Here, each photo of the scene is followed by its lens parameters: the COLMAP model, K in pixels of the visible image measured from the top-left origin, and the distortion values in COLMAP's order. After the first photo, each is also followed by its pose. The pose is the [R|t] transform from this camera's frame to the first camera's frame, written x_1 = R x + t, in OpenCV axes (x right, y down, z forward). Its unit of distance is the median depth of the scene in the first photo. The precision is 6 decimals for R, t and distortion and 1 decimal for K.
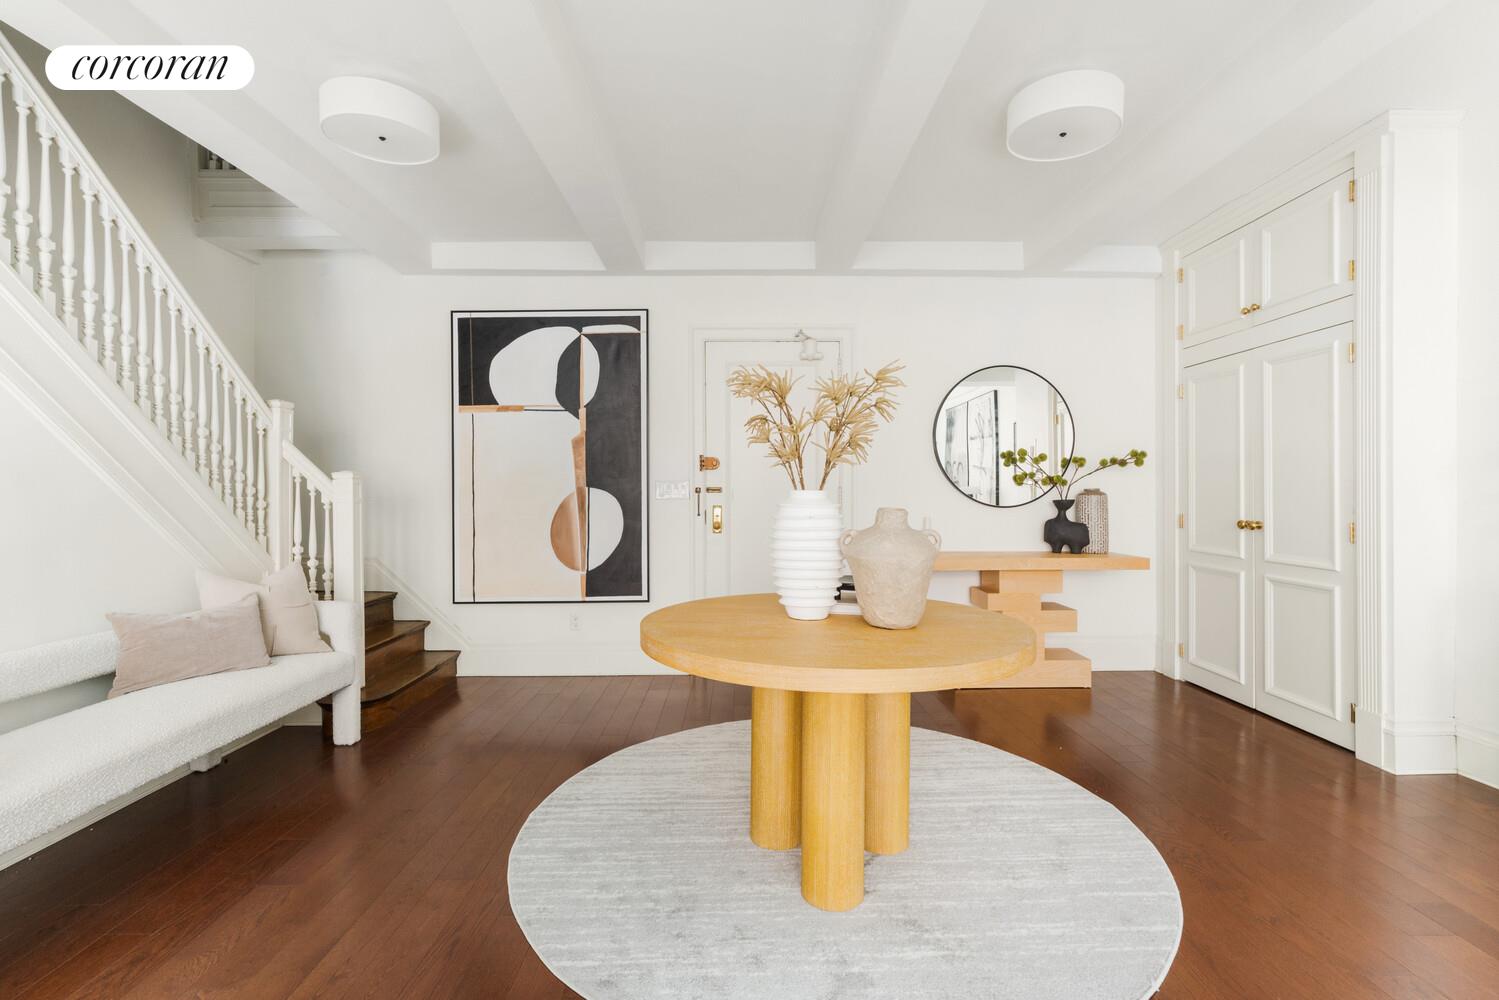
lens RADIAL K [[678.7, 0, 749.5], [0, 678.7, 500.0], [0, 0, 1]] dist [0.014995, 0.000159]
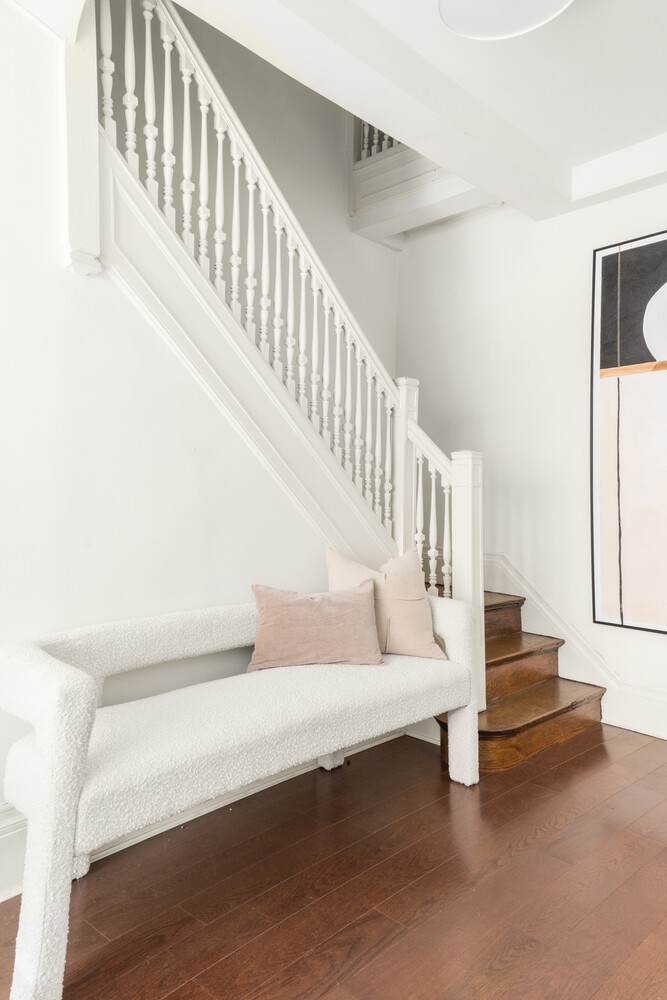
lens RADIAL K [[716.2, 0, 311.2], [0, 716.2, 461.8], [0, 0, 1]] dist [0.189176, 0.003530]
pose [[0.707665, -0.019105, -0.706290, -0.080329], [-0.023438, 0.998449, -0.050492, 0.025069], [0.706159, 0.052285, 0.706120, 0.216140]]
